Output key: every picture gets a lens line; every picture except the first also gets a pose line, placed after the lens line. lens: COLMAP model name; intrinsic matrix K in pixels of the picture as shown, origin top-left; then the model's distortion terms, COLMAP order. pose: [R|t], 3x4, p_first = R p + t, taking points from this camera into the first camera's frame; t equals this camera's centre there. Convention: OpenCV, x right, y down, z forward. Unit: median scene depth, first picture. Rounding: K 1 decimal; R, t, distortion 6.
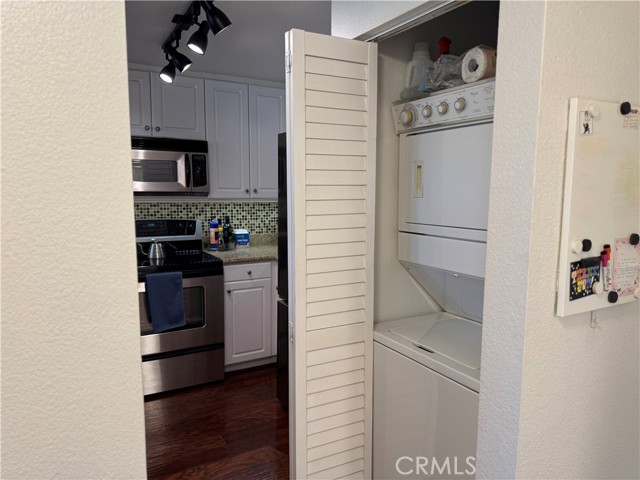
lens RADIAL K [[448.7, 0, 321.5], [0, 448.7, 244.0], [0, 0, 1]] dist [0.121046, -0.162782]
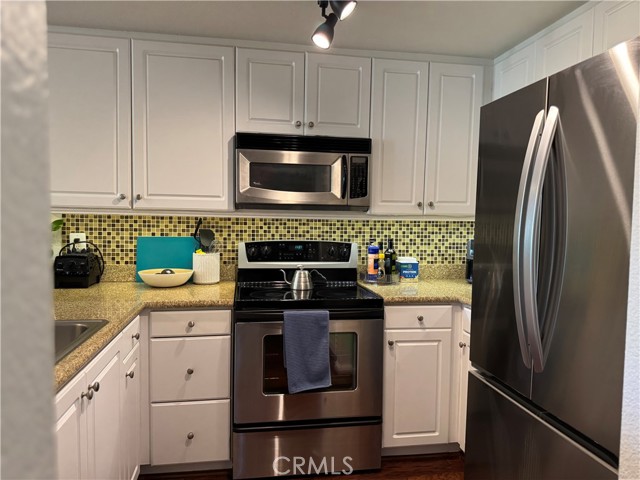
lens RADIAL K [[448.7, 0, 321.5], [0, 448.7, 244.0], [0, 0, 1]] dist [0.121046, -0.162782]
pose [[0.941280, 0.027348, -0.336517, -0.066037], [-0.050834, 0.996831, -0.061181, -0.001012], [0.333777, 0.074695, 0.939688, 0.259036]]
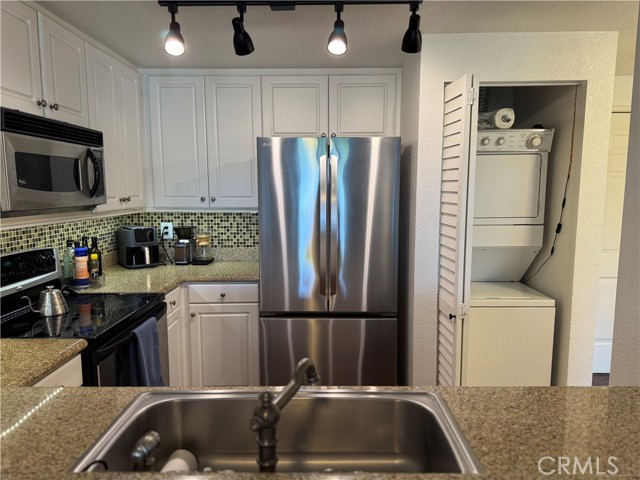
lens RADIAL K [[448.7, 0, 321.5], [0, 448.7, 244.0], [0, 0, 1]] dist [0.121046, -0.162782]
pose [[0.490512, -0.120396, 0.863078, -0.667392], [0.120142, 0.990296, 0.069863, -0.059103], [-0.863113, 0.069423, 0.500216, 0.342991]]
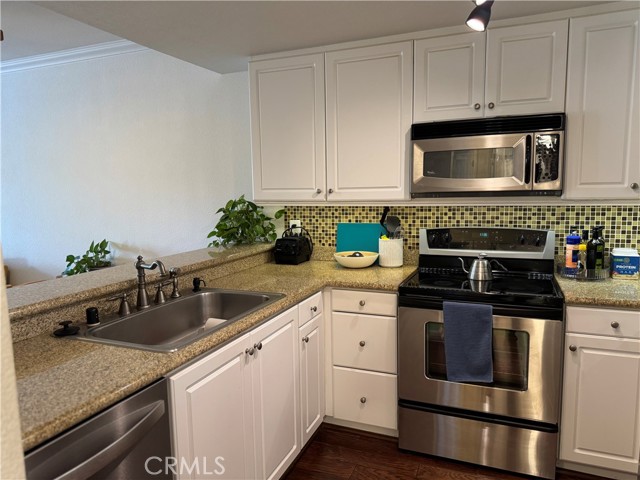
lens RADIAL K [[448.7, 0, 321.5], [0, 448.7, 244.0], [0, 0, 1]] dist [0.121046, -0.162782]
pose [[0.623163, 0.073875, -0.778595, 0.055304], [-0.076970, 0.996489, 0.032946, -0.029906], [0.778296, 0.039398, 0.626661, 0.298530]]
